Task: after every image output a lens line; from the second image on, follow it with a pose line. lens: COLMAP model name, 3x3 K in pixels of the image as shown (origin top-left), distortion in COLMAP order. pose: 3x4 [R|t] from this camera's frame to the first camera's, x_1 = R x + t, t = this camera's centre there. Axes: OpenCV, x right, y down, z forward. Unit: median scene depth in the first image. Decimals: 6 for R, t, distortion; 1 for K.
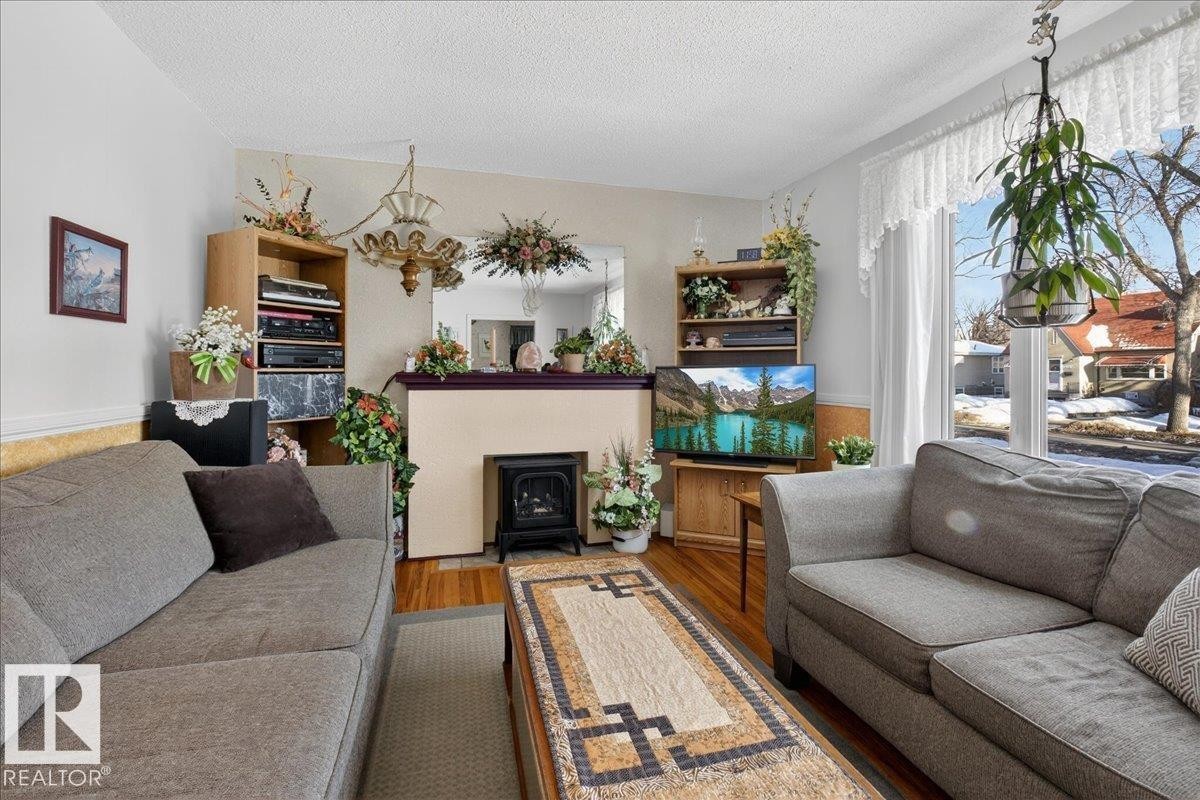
lens RADIAL K [[539.4, 0, 596.7], [0, 539.4, 372.8], [0, 0, 1]] dist [-0.001043, -0.000078]
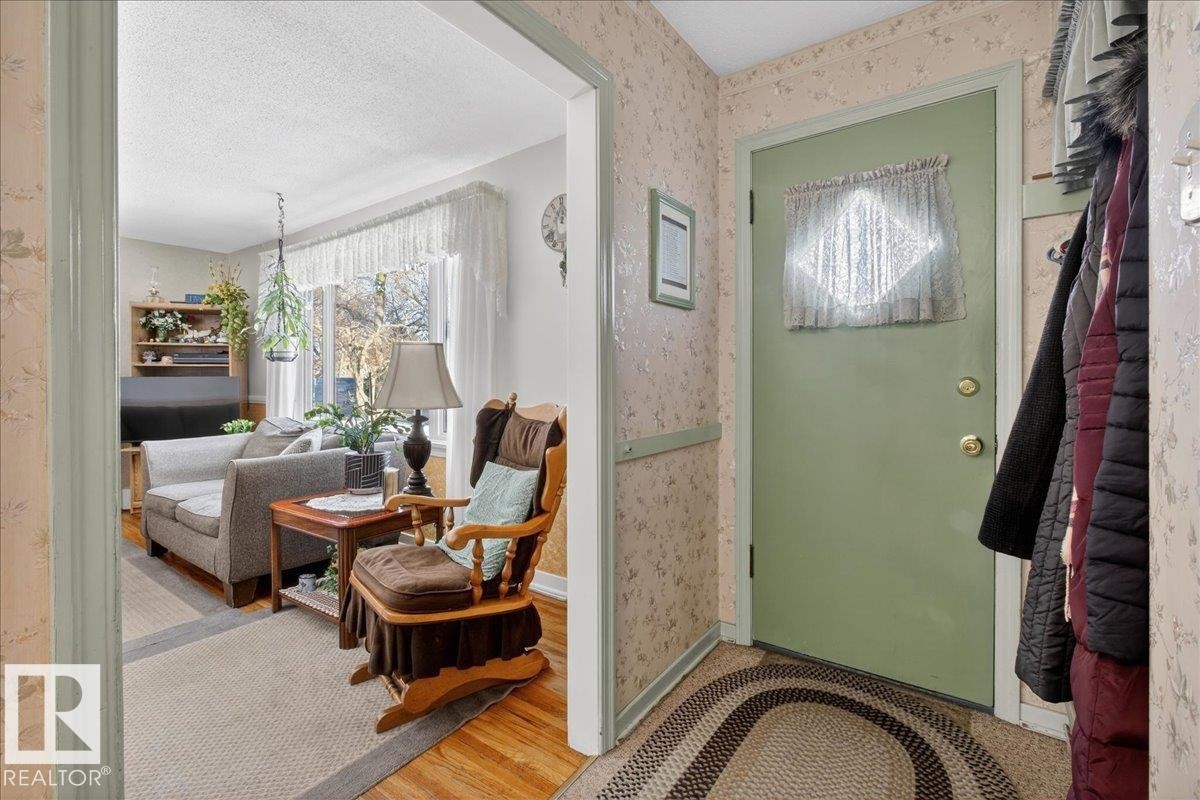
lens RADIAL K [[527.8, 0, 597.4], [0, 527.8, 384.8], [0, 0, 1]] dist [-0.009797, 0.000255]
pose [[0.777906, -0.009536, 0.628308, 0.225145], [0.005189, 0.999948, 0.008752, 0.000350], [-0.628359, -0.003548, 0.777916, -0.702270]]
